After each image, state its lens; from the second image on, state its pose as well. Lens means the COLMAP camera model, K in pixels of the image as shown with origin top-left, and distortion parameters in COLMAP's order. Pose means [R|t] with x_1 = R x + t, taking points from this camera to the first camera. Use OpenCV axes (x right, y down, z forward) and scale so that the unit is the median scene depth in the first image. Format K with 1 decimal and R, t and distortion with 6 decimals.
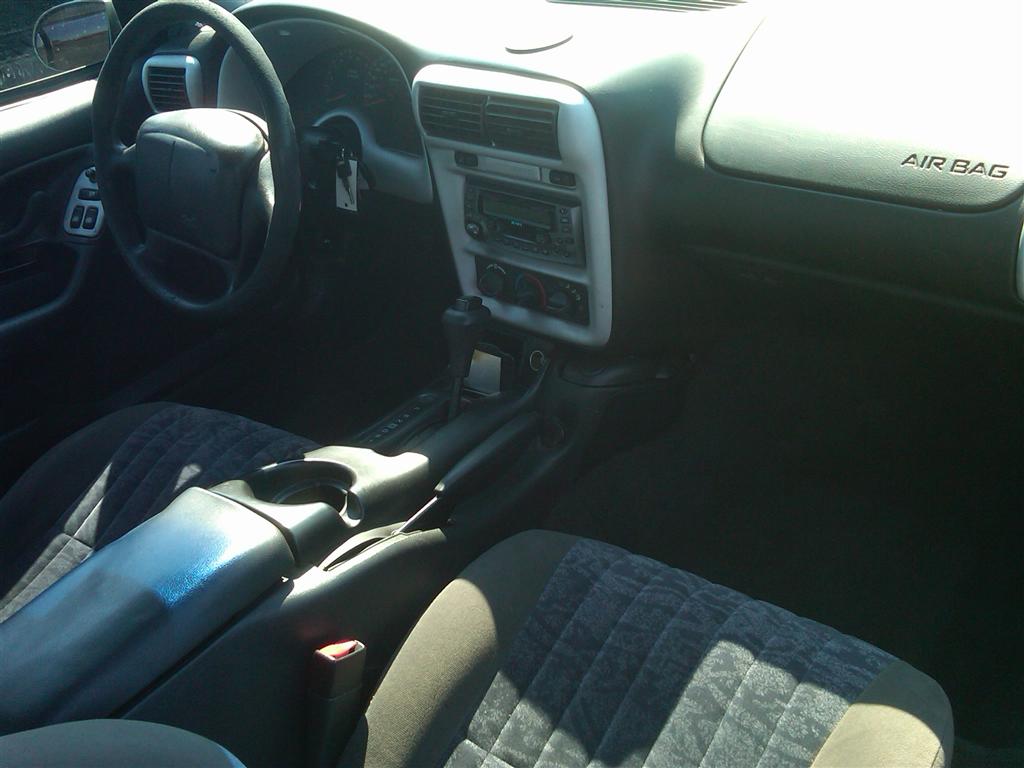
lens RADIAL K [[1071.3, 0, 512.0], [0, 1071.3, 384.0], [0, 0, 1]] dist [0.161400, -0.537029]
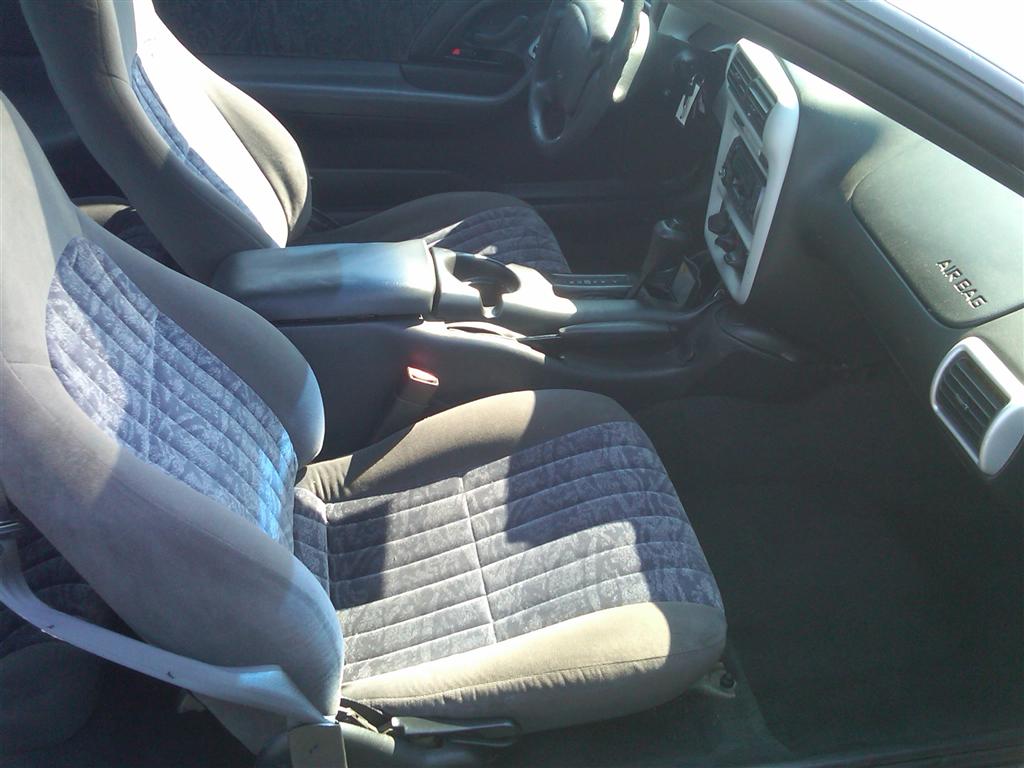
lens RADIAL K [[1071.3, 0, 512.0], [0, 1071.3, 384.0], [0, 0, 1]] dist [0.161400, -0.537029]
pose [[0.727476, 0.521051, -0.446413, 0.579489], [-0.471599, 0.852289, 0.226269, -0.133140], [0.498370, 0.045923, 0.865747, -0.207494]]
